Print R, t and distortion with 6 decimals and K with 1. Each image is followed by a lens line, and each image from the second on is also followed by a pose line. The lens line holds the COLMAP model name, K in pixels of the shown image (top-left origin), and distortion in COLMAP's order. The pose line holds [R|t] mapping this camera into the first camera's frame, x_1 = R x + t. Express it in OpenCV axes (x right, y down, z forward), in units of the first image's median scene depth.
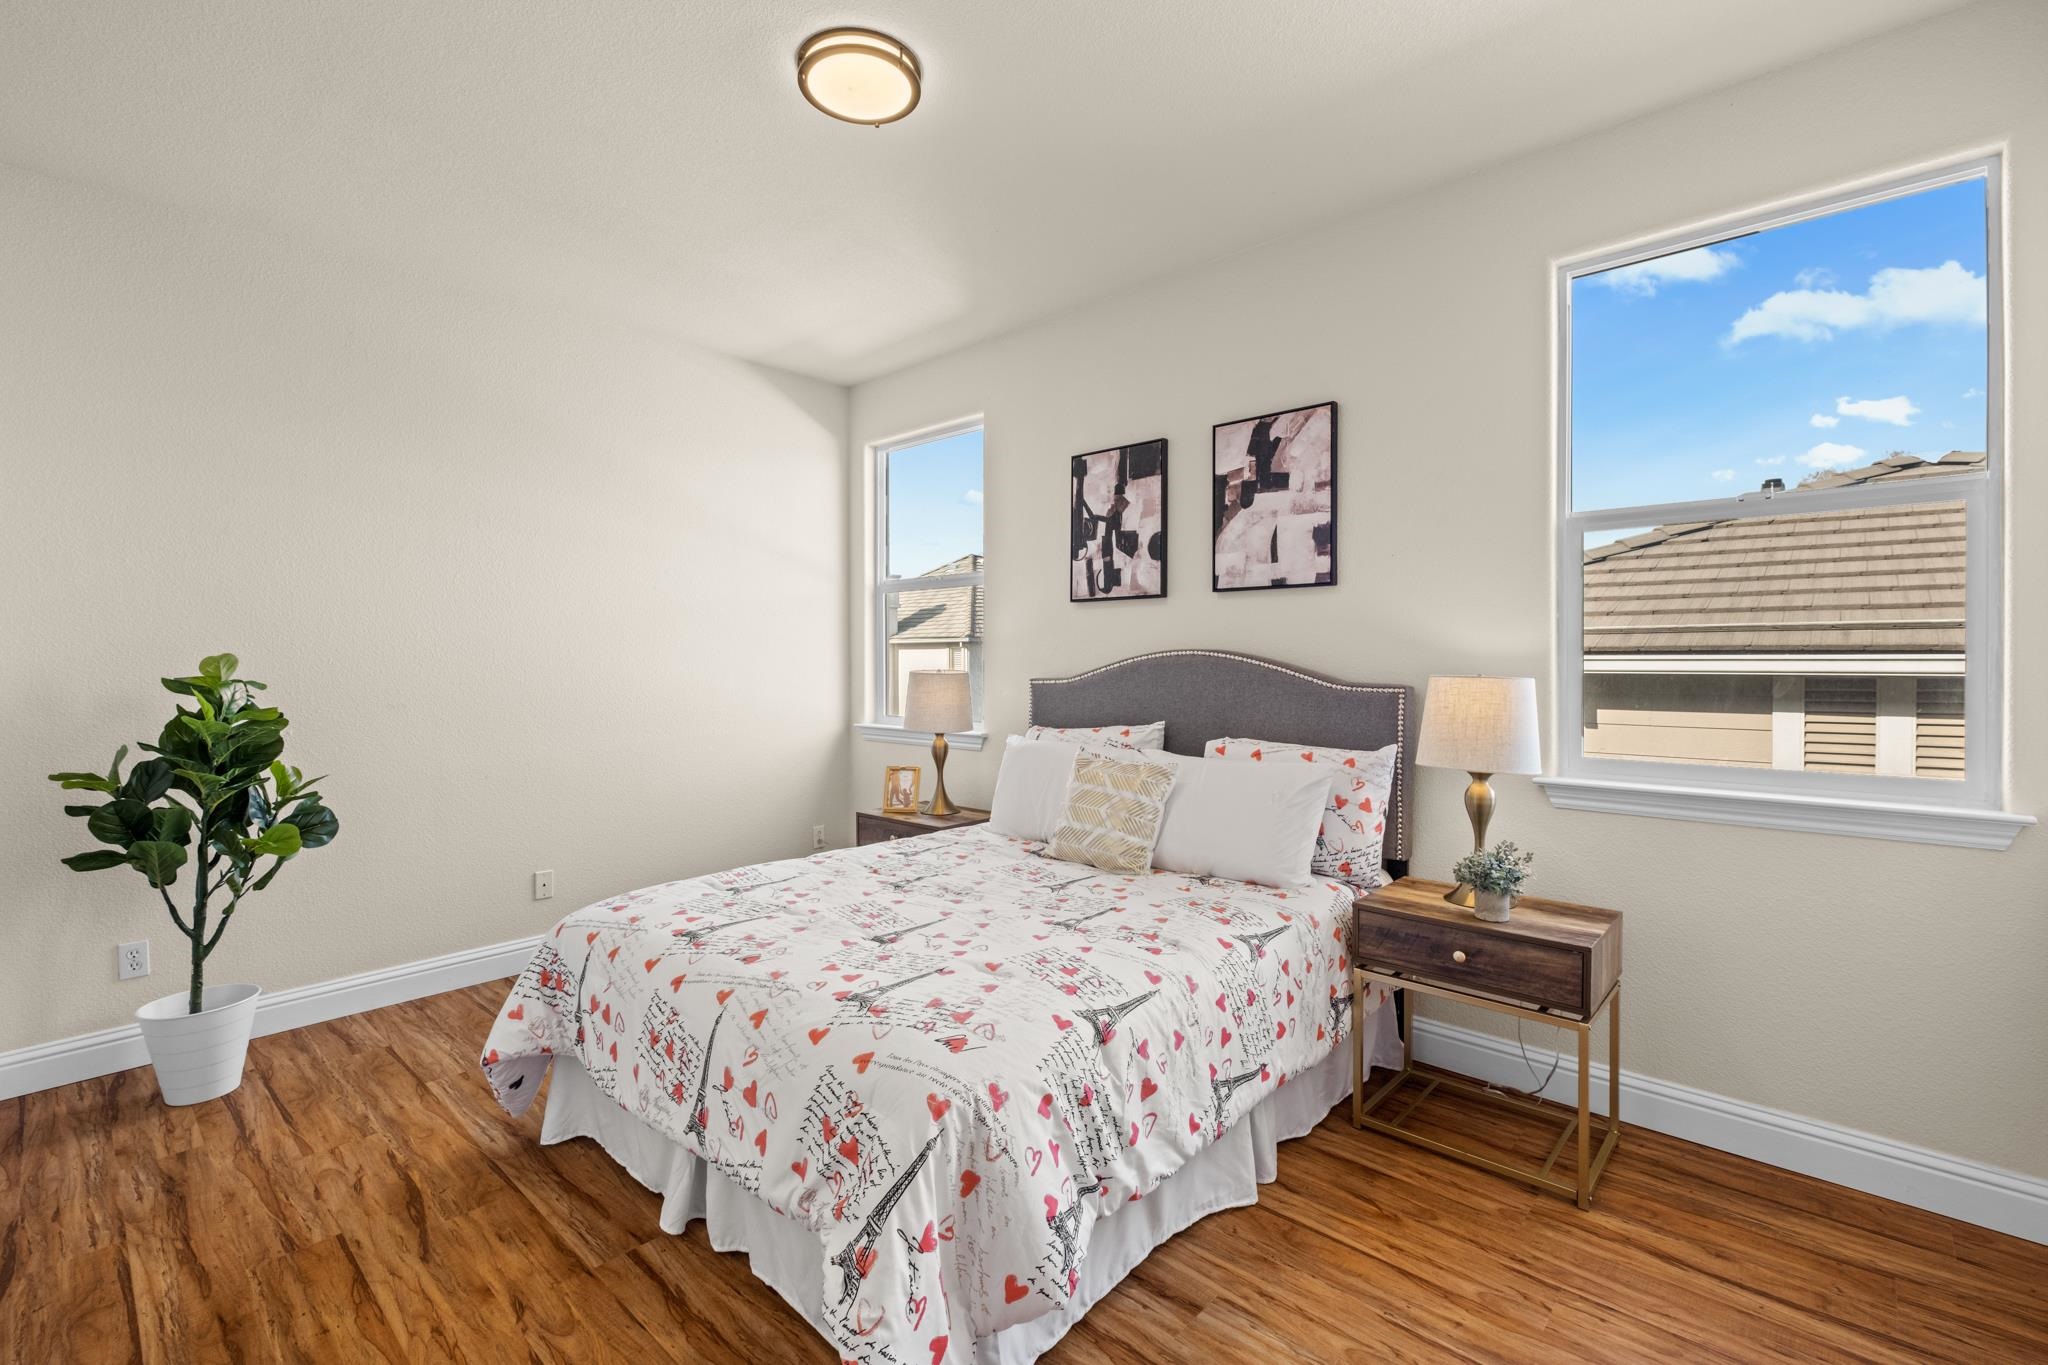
lens RADIAL K [[898.1, 0, 1020.3], [0, 898.1, 677.0], [0, 0, 1]] dist [0.000973, -0.000318]
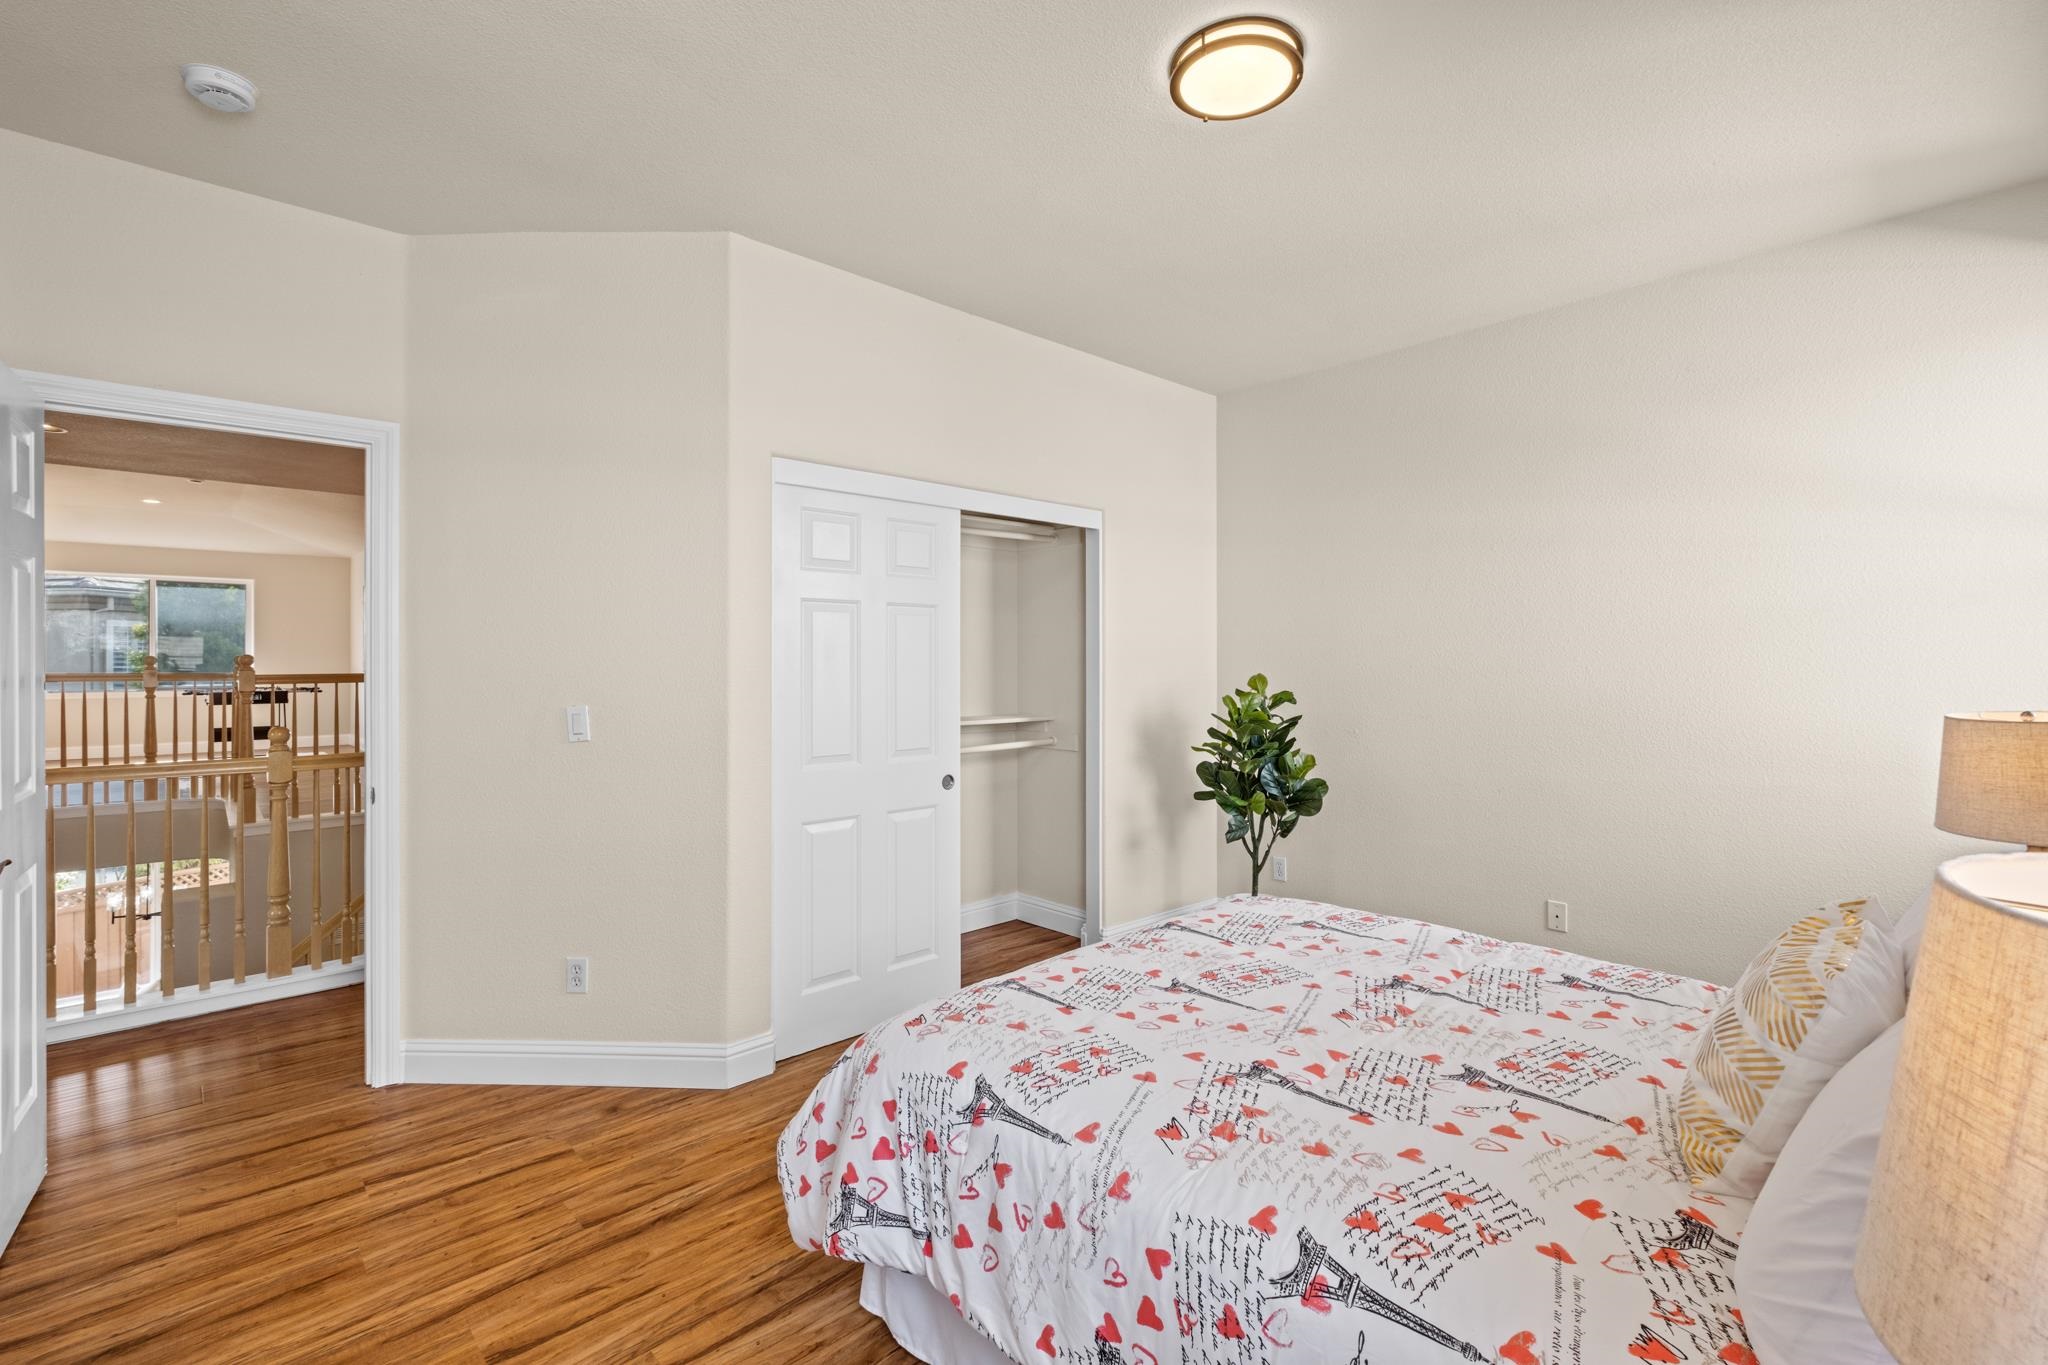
lens RADIAL K [[943.5, 0, 1056.0], [0, 943.5, 658.8], [0, 0, 1]] dist [0.000937, -0.000312]
pose [[-0.067078, 0.001258, -0.997747, 0.835839], [-0.016437, 0.999862, 0.002366, -0.055739], [0.997612, 0.016559, -0.067048, 0.910877]]
